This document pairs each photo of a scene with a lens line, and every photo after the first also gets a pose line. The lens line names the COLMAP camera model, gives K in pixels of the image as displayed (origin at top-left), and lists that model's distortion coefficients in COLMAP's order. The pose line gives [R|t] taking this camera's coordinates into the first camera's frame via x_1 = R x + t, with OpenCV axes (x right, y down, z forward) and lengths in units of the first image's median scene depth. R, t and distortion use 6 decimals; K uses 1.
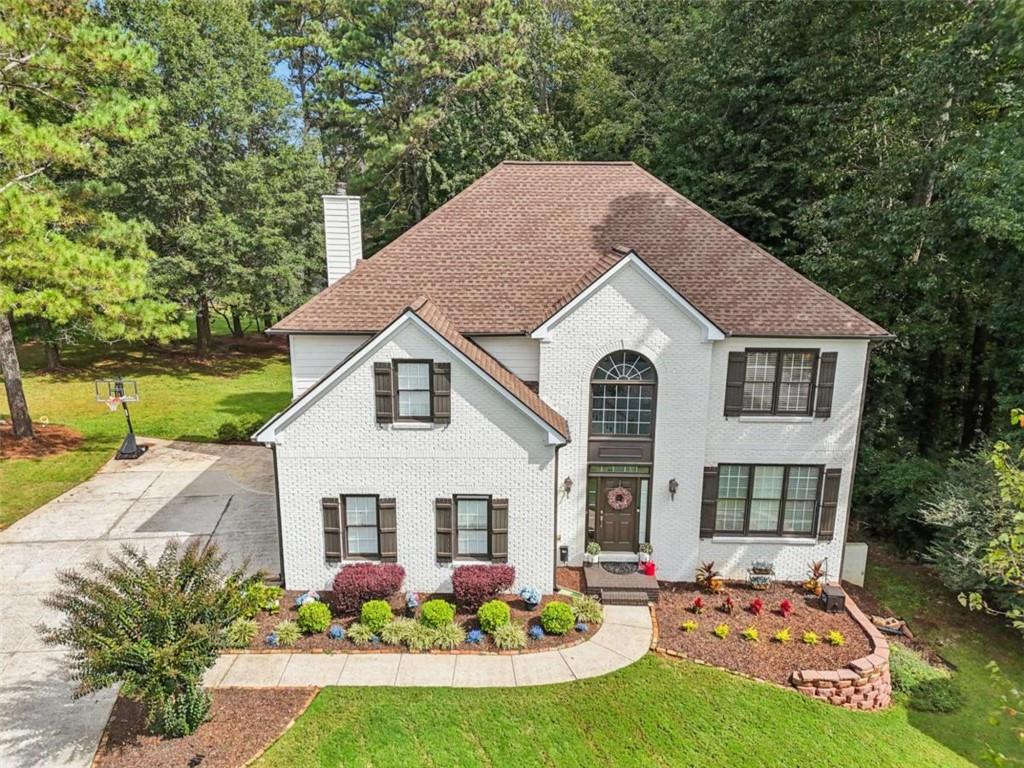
lens RADIAL K [[754.4, 0, 512.5], [0, 754.4, 380.2], [0, 0, 1]] dist [0.074678, -0.069296]
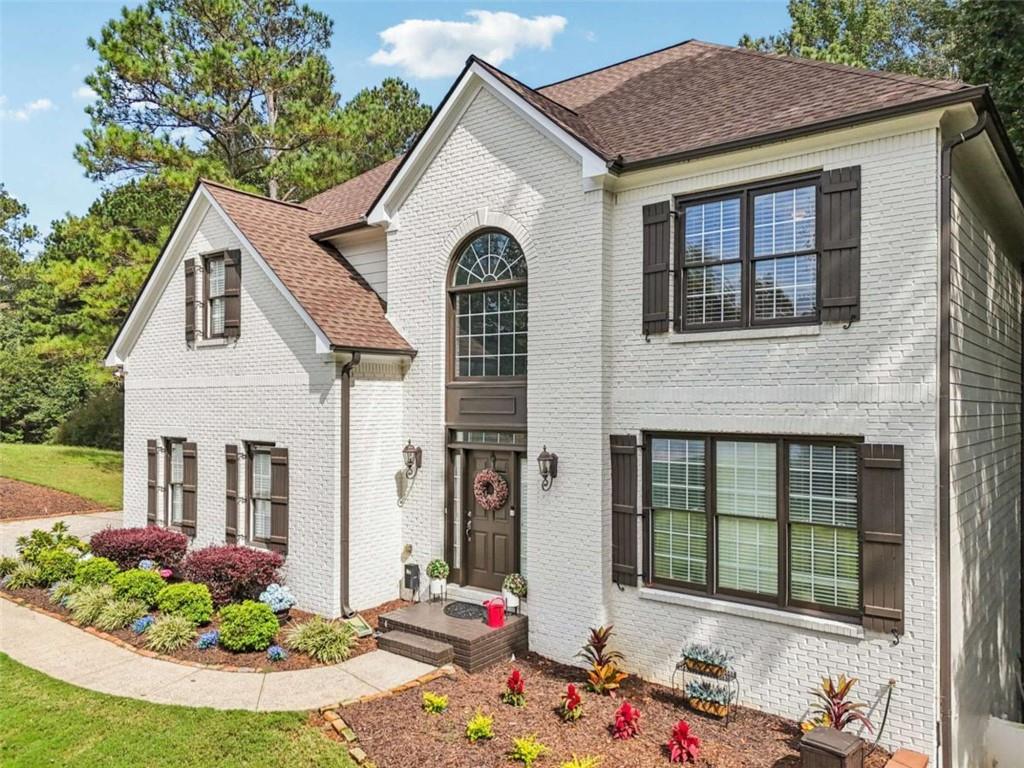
lens RADIAL K [[754.4, 0, 509.5], [0, 754.4, 392.1], [0, 0, 1]] dist [0.074678, -0.069296]
pose [[0.790713, -0.014364, -0.612019, 0.520091], [-0.141324, 0.968438, -0.205317, 0.204325], [0.595652, 0.248840, 0.763726, 0.555916]]
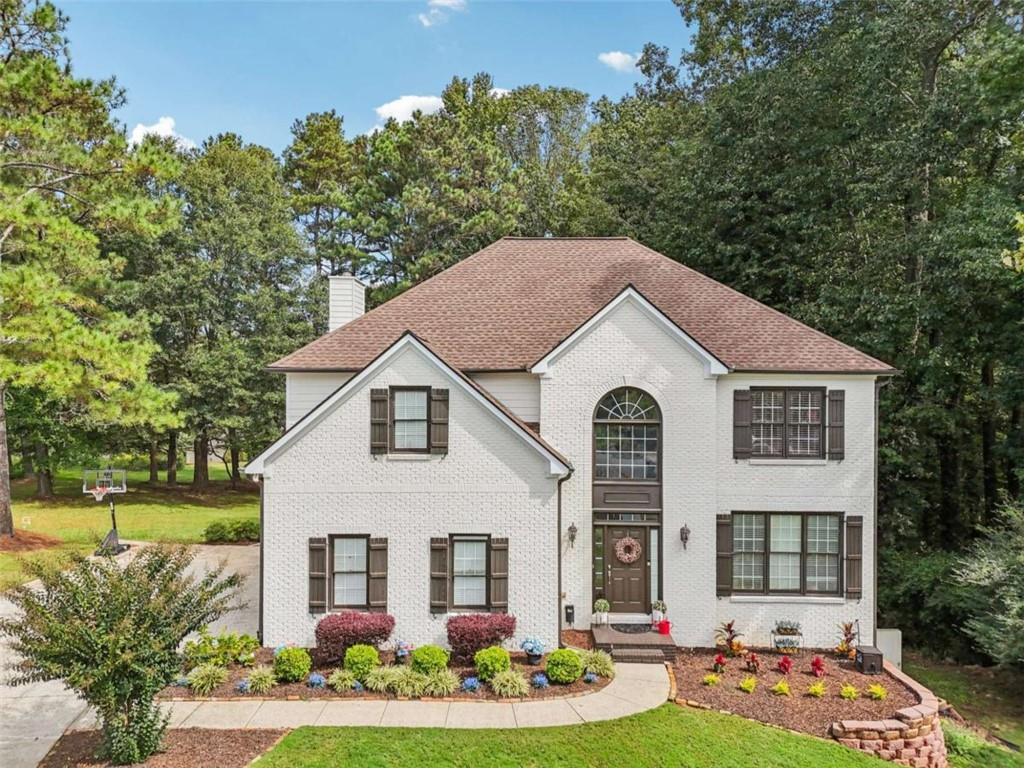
lens RADIAL K [[754.4, 0, 512.0], [0, 754.4, 379.5], [0, 0, 1]] dist [0.074678, -0.069296]
pose [[0.999992, -0.003372, -0.002299, 0.001489], [0.002736, 0.971887, -0.235431, 0.174523], [0.003028, 0.235423, 0.971888, 0.042322]]
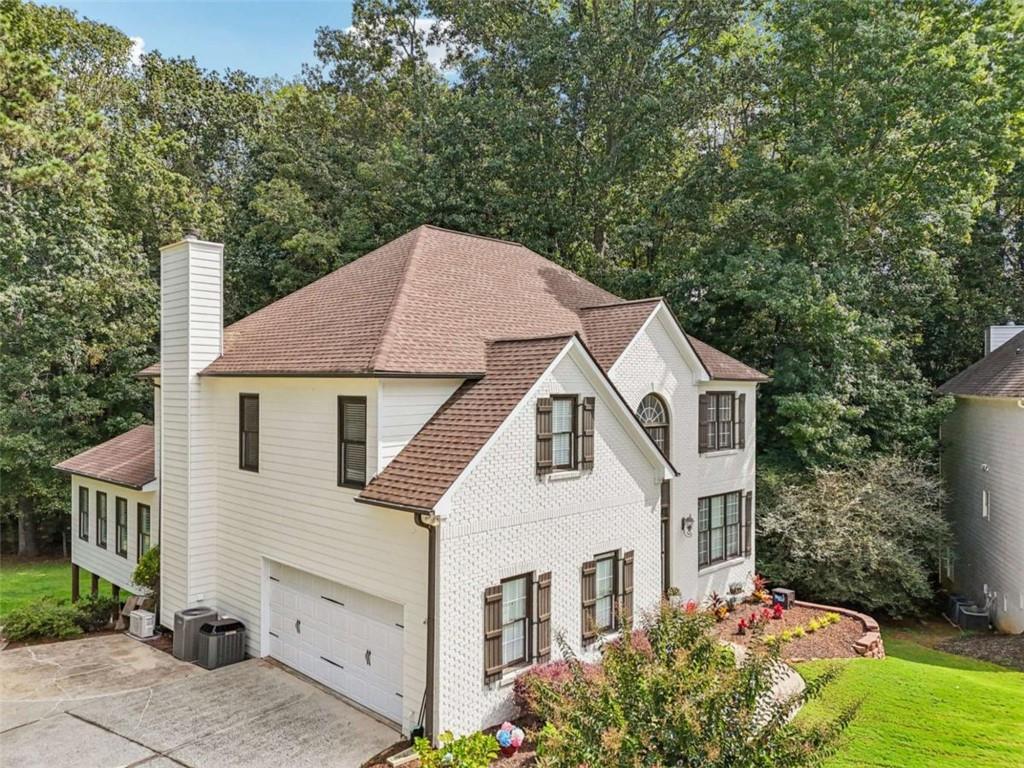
lens RADIAL K [[754.4, 0, 511.4], [0, 754.4, 379.1], [0, 0, 1]] dist [0.074678, -0.069296]
pose [[0.696551, -0.000936, 0.717507, -0.711765], [0.170841, 0.971455, -0.164583, 0.077538], [-0.696872, 0.237220, 0.676828, 0.408070]]
